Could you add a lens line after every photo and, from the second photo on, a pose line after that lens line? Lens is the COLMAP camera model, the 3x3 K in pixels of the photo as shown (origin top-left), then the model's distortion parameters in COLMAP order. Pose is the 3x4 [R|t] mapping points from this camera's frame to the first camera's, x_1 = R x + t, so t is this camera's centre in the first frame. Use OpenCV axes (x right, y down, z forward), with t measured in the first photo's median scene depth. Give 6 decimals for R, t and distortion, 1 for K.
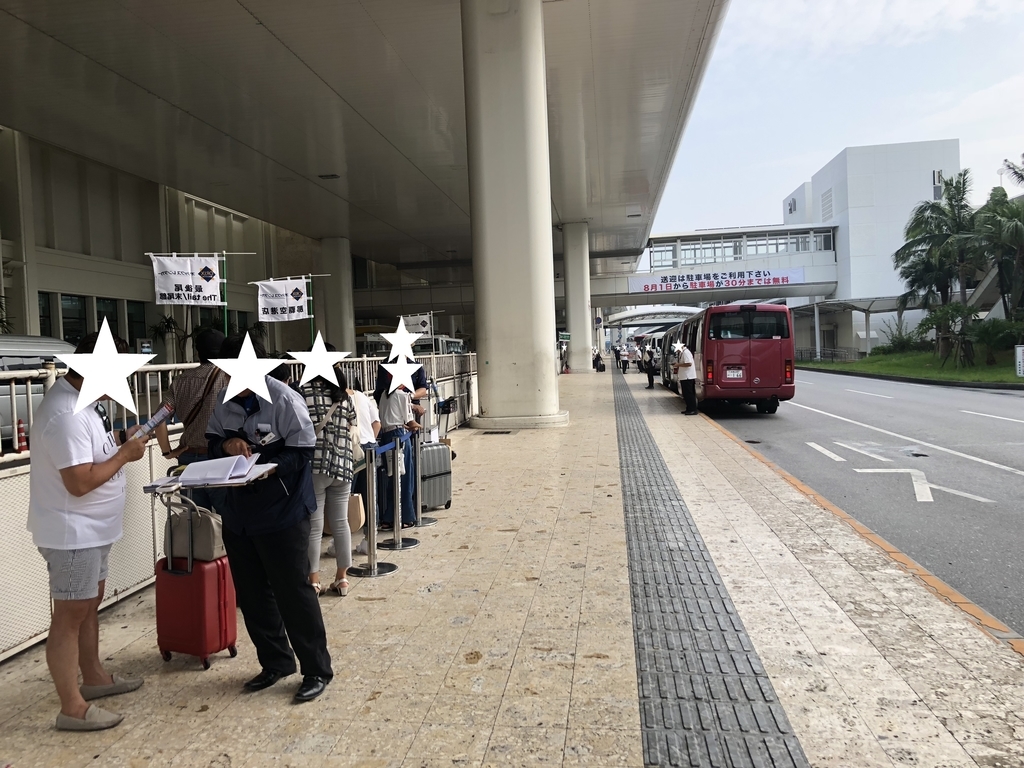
lens RADIAL K [[829.7, 0, 512.0], [0, 829.7, 384.0], [0, 0, 1]] dist [0.045987, -0.054861]
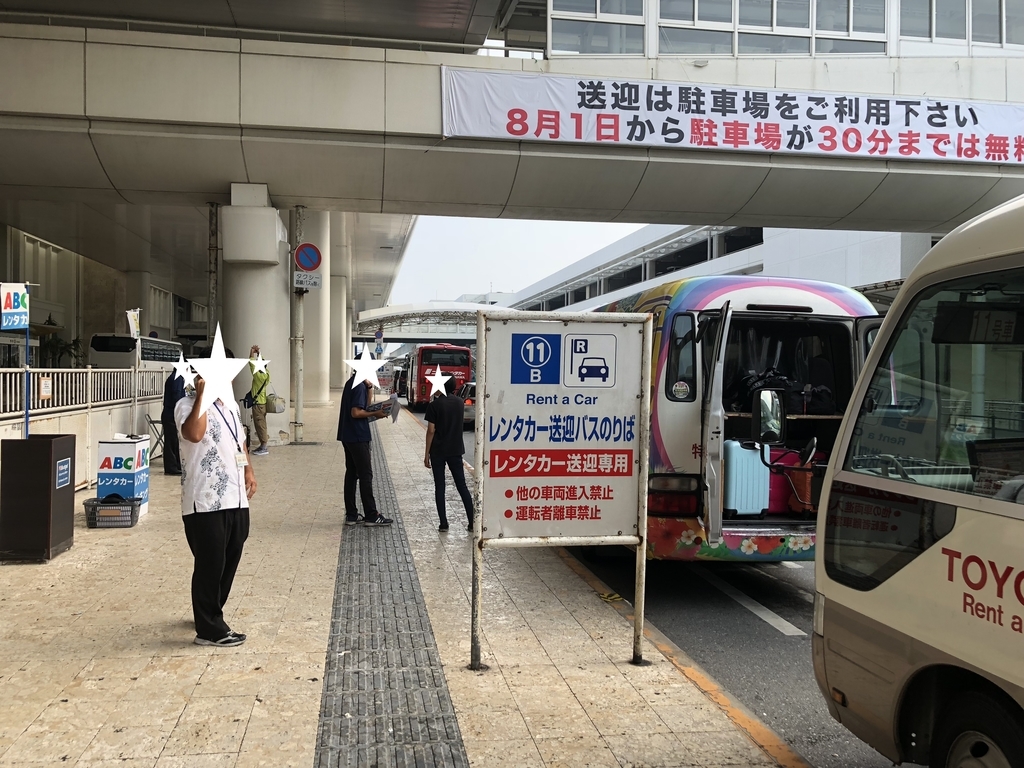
lens RADIAL K [[829.7, 0, 512.0], [0, 829.7, 384.0], [0, 0, 1]] dist [0.045987, -0.054861]
pose [[0.955092, 0.045837, 0.292744, 0.096188], [-0.036839, 0.998666, -0.036177, -0.034039], [-0.294011, 0.023768, 0.955506, 0.784960]]
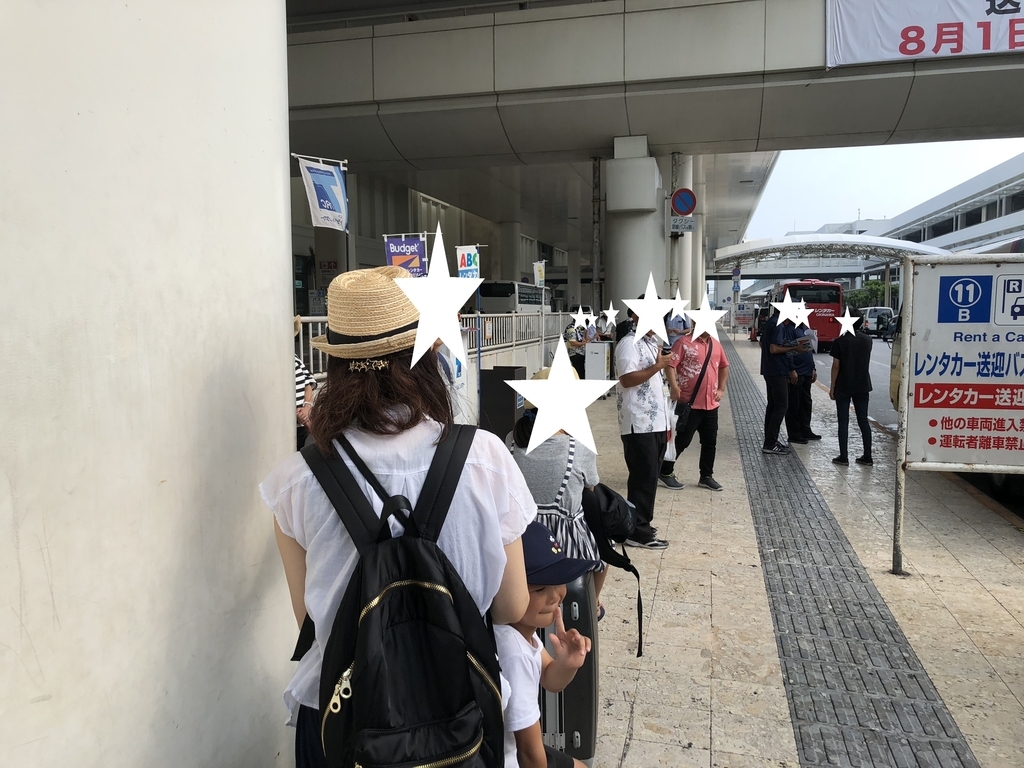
lens RADIAL K [[829.7, 0, 512.0], [0, 829.7, 384.0], [0, 0, 1]] dist [0.045987, -0.054861]
pose [[0.992648, 0.044052, -0.112735, 0.087108], [-0.038263, 0.997861, 0.053002, -0.033583], [0.114828, -0.048299, 0.992210, 0.771508]]
